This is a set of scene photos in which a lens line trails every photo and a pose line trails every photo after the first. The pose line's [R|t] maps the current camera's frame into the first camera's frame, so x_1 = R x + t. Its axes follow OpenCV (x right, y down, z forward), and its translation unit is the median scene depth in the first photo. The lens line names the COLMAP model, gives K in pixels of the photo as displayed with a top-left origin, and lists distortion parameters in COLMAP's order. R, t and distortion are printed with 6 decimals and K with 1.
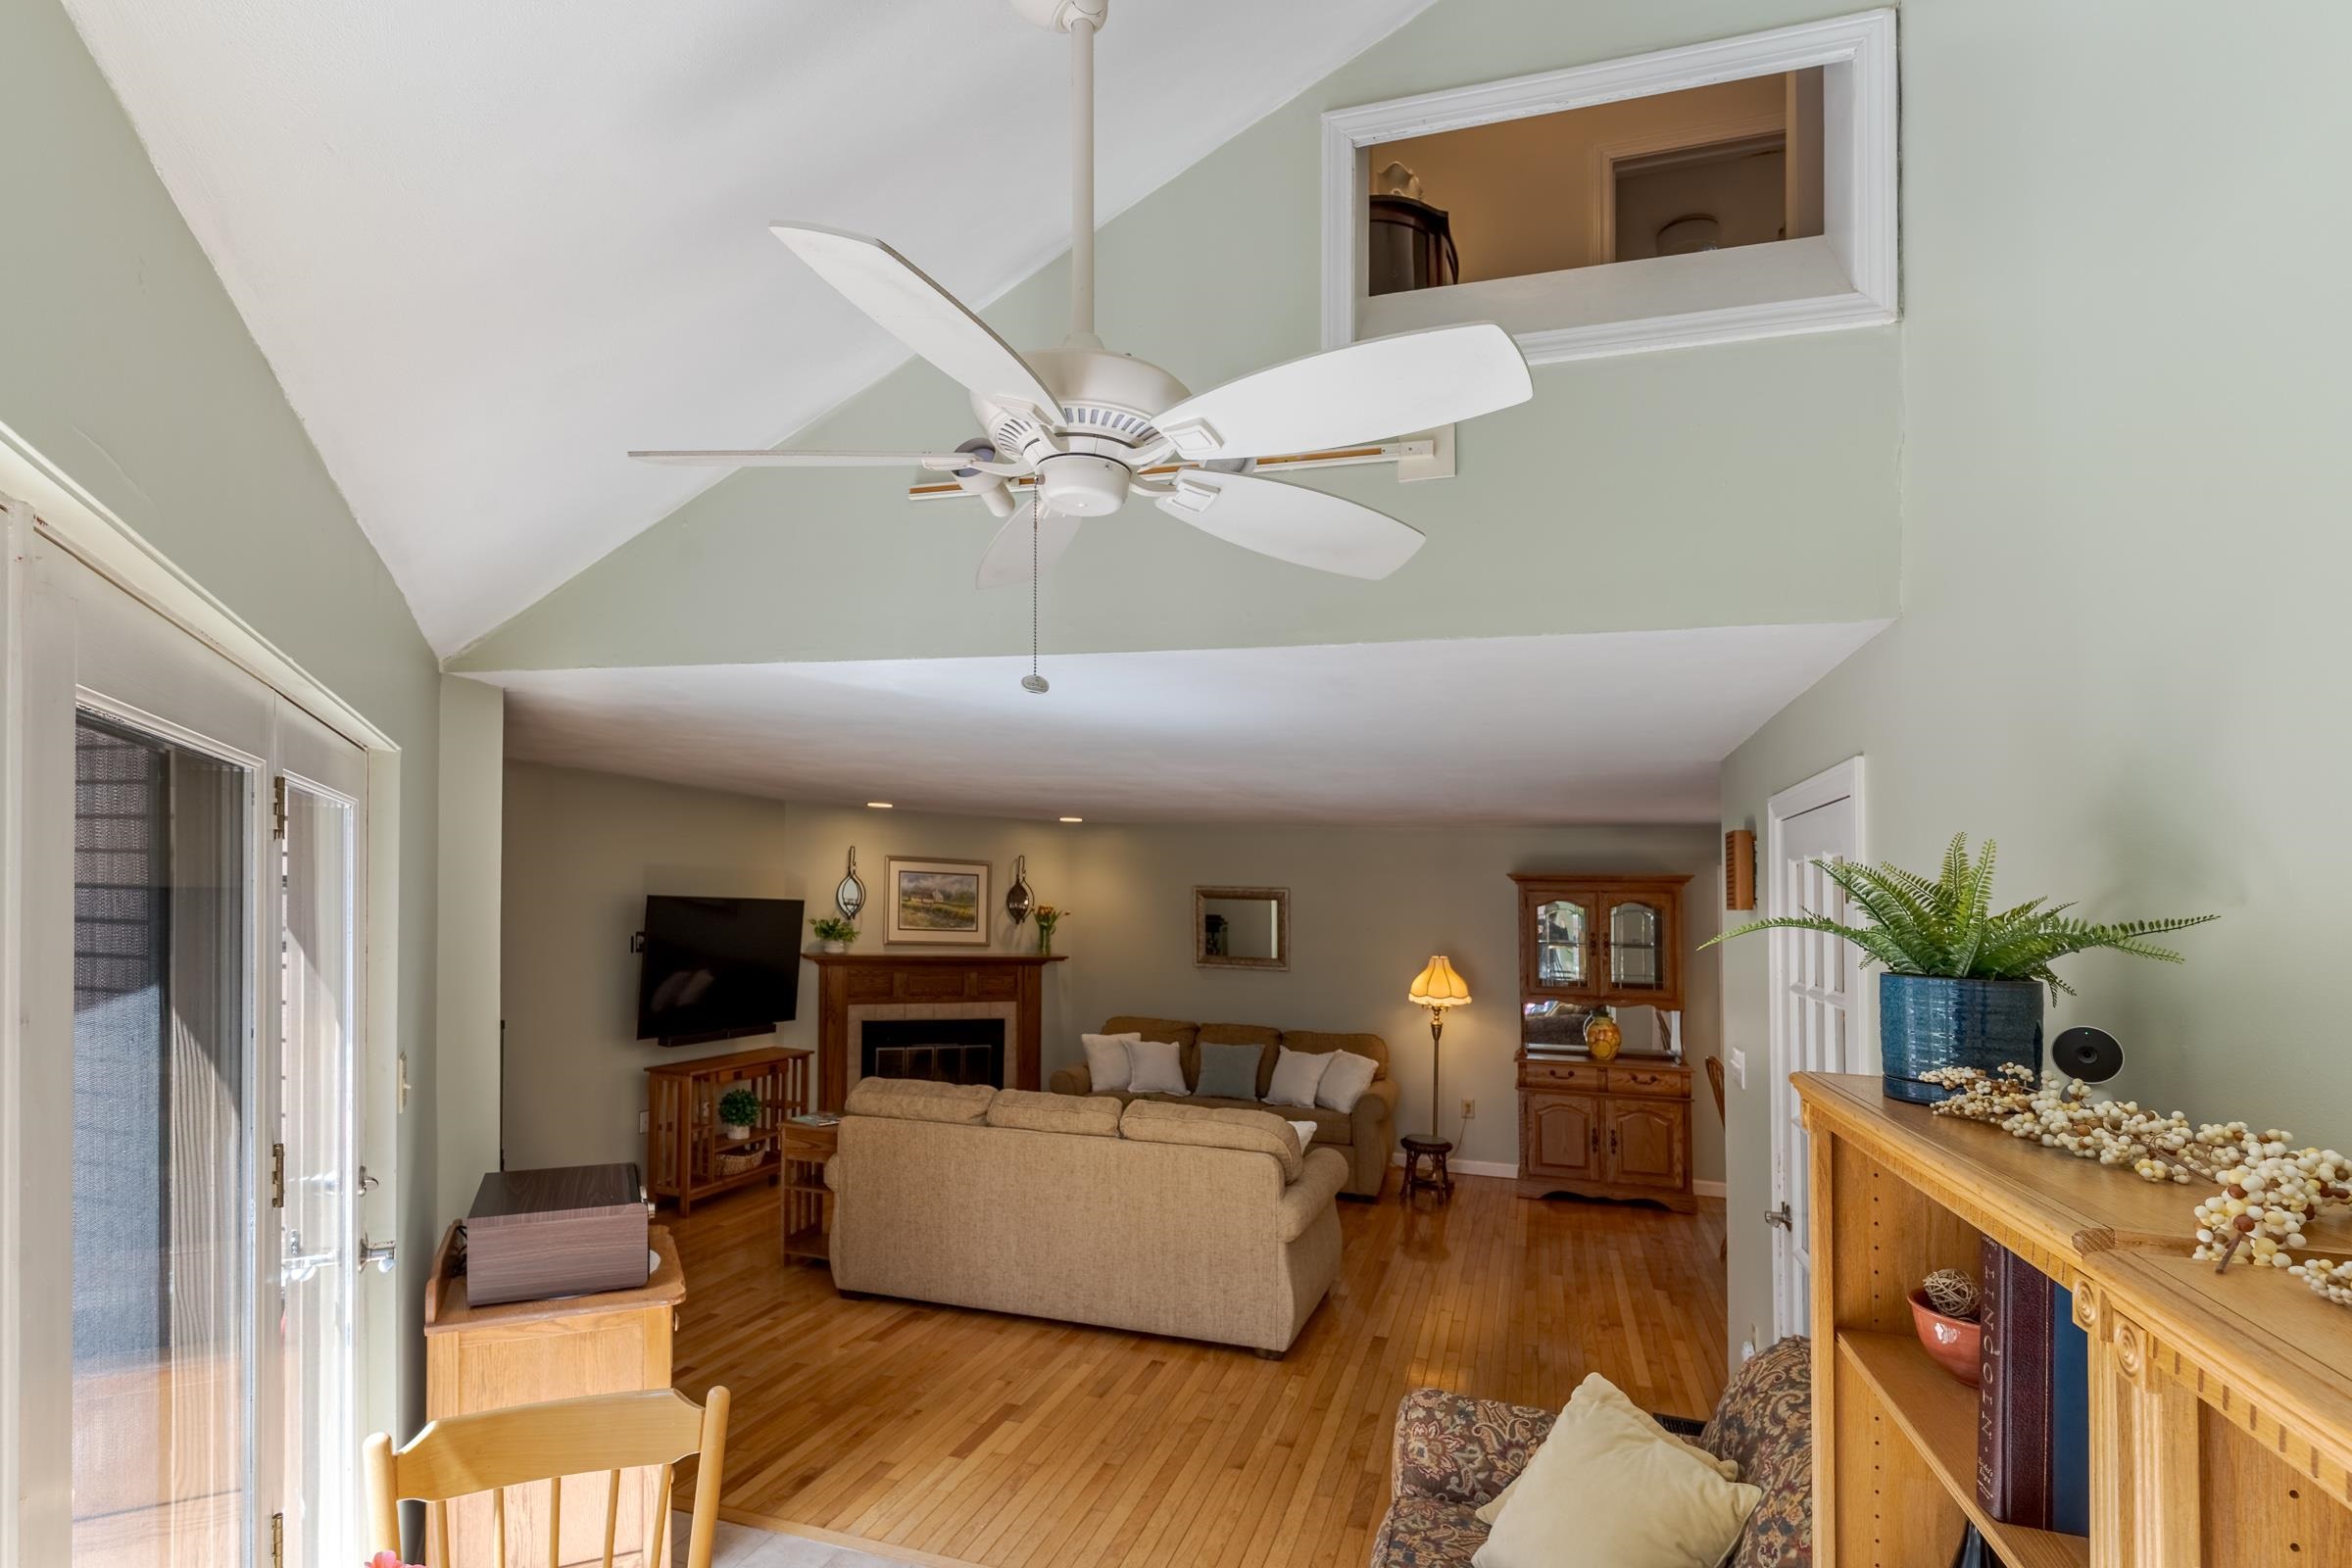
lens RADIAL K [[1120.7, 0, 1164.3], [0, 1120.7, 805.5], [0, 0, 1]] dist [0.002346, -0.001925]
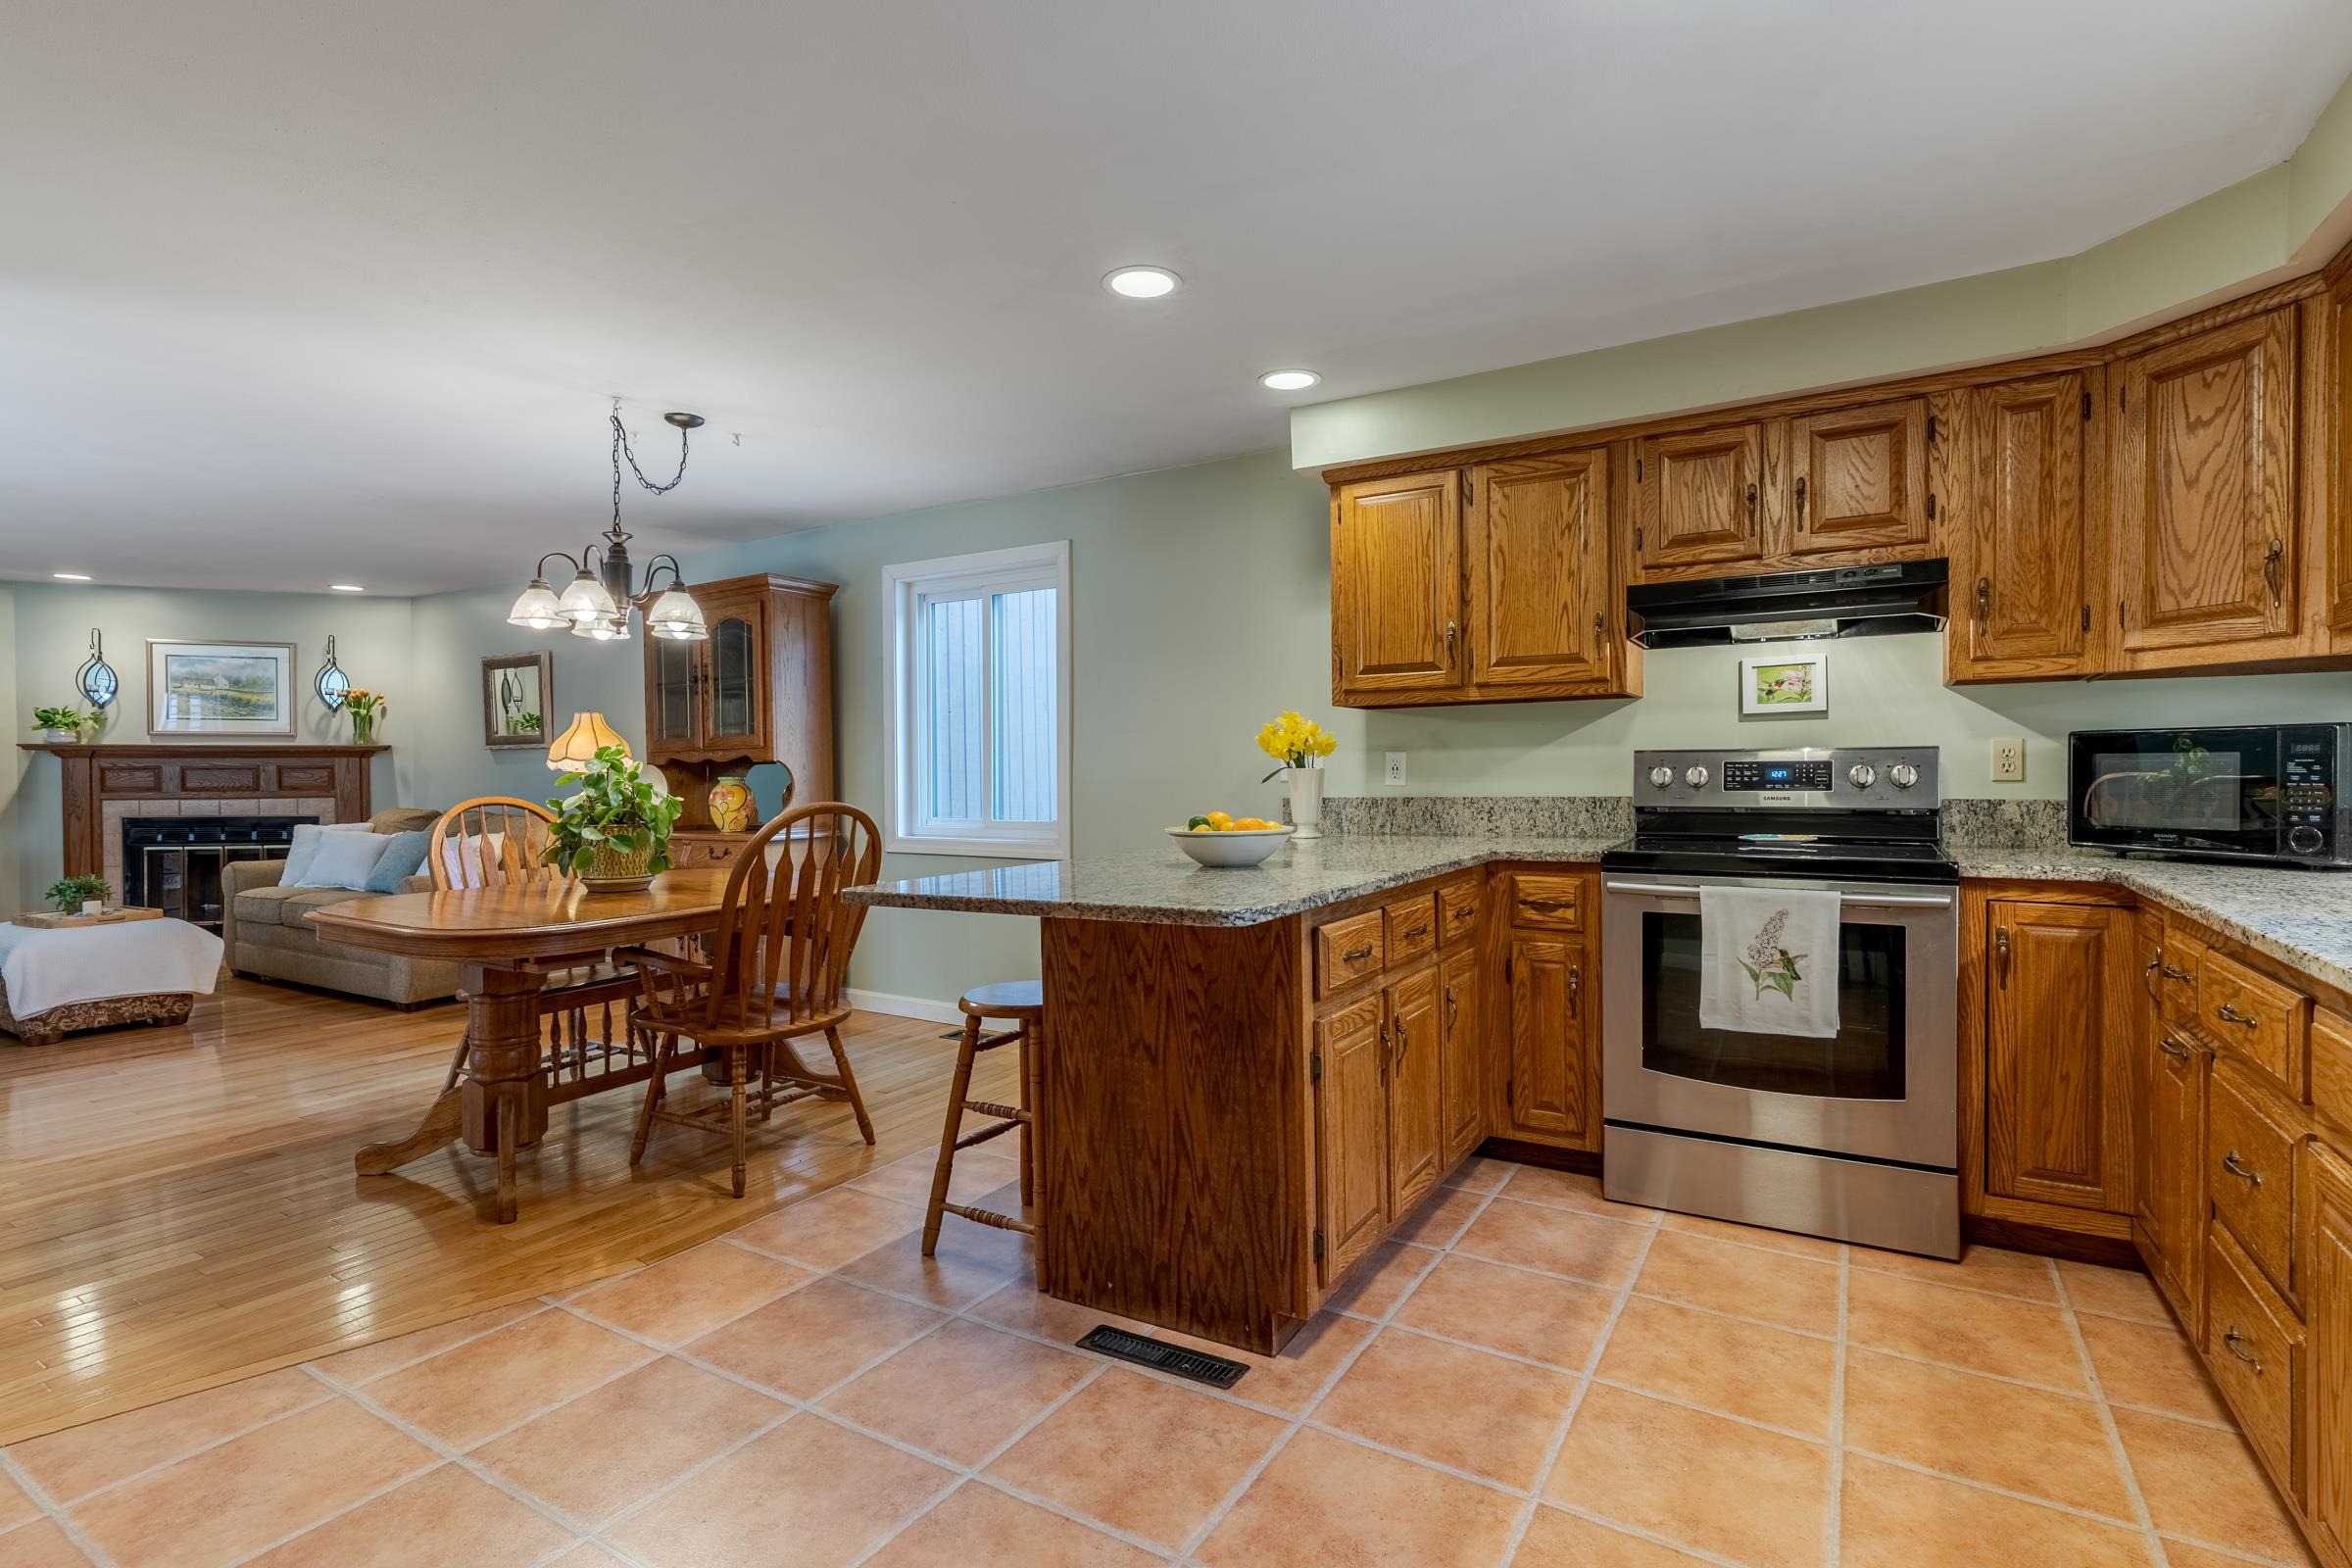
lens RADIAL K [[1120.7, 0, 1174.8], [0, 1120.7, 783.9], [0, 0, 1]] dist [0.002346, -0.001925]
pose [[0.975942, -0.032712, -0.215563, 0.760554], [0.054405, 0.993944, 0.095477, 0.122220], [0.211134, -0.104908, 0.971811, 0.288592]]
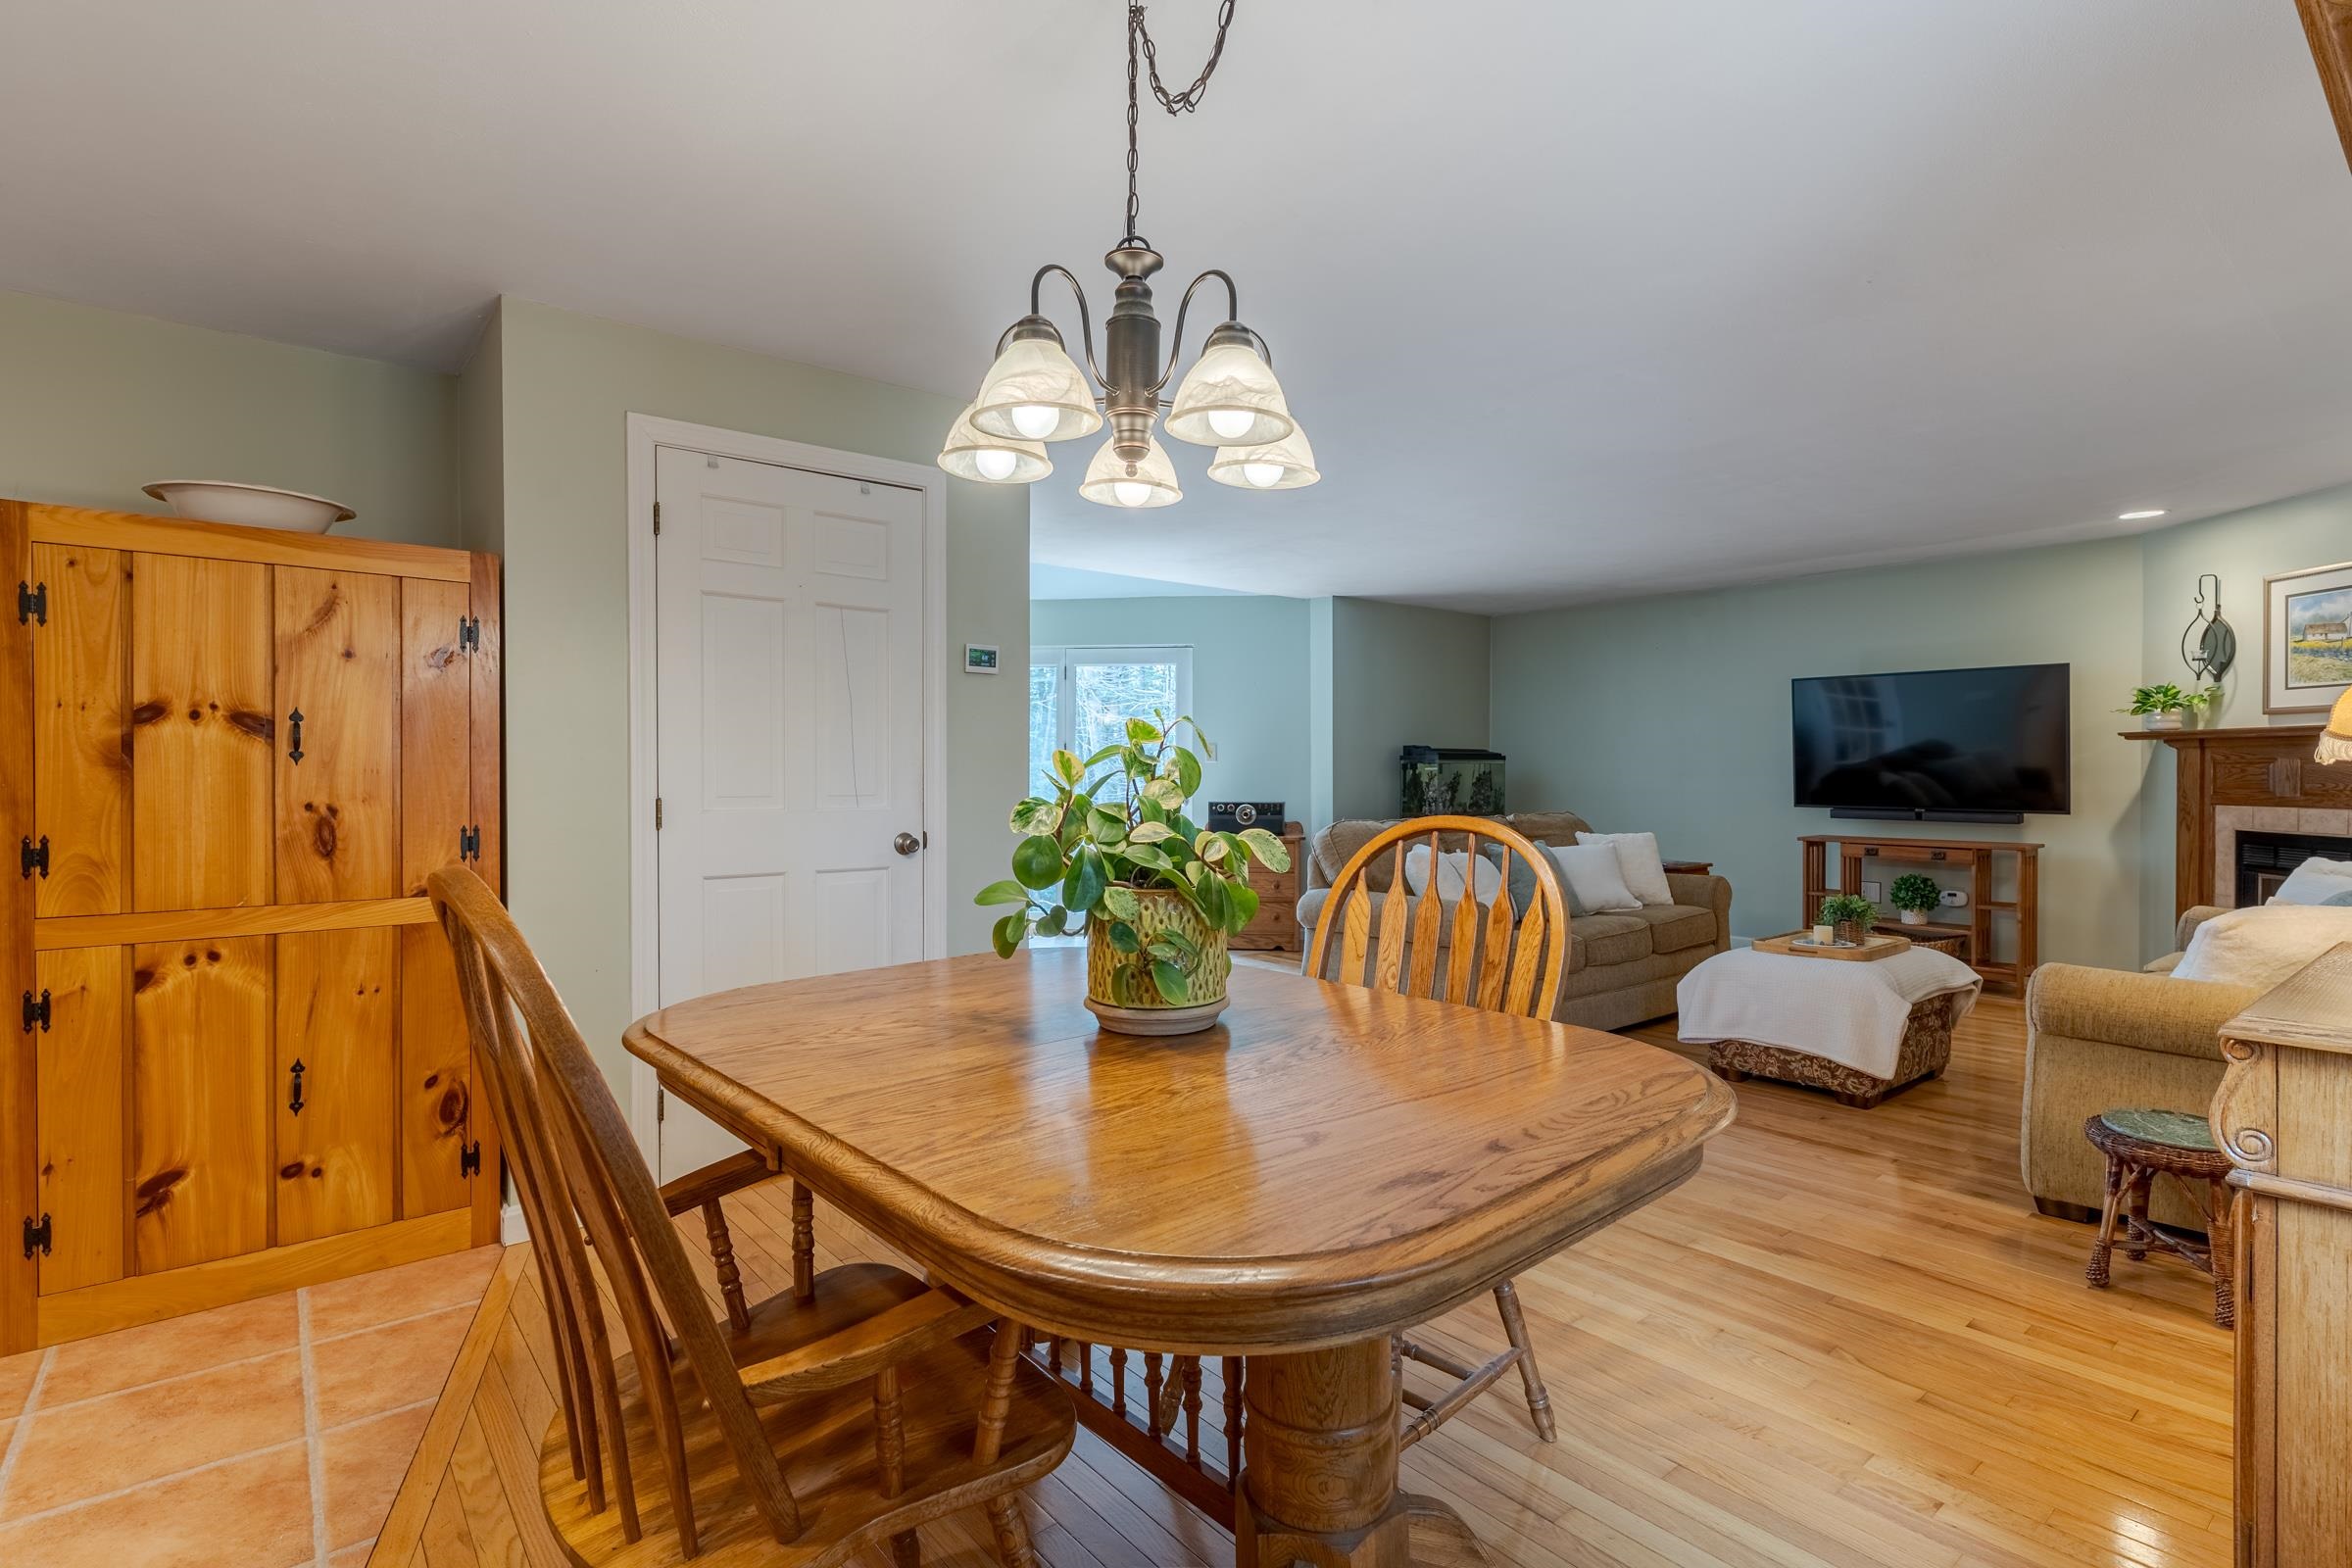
lens RADIAL K [[1120.7, 0, 1175.5], [0, 1120.7, 785.3], [0, 0, 1]] dist [0.002346, -0.001925]
pose [[-0.519857, -0.019801, -0.854024, 0.618658], [0.063841, 0.996035, -0.061954, 0.164879], [0.851865, -0.086729, -0.516531, 0.802035]]
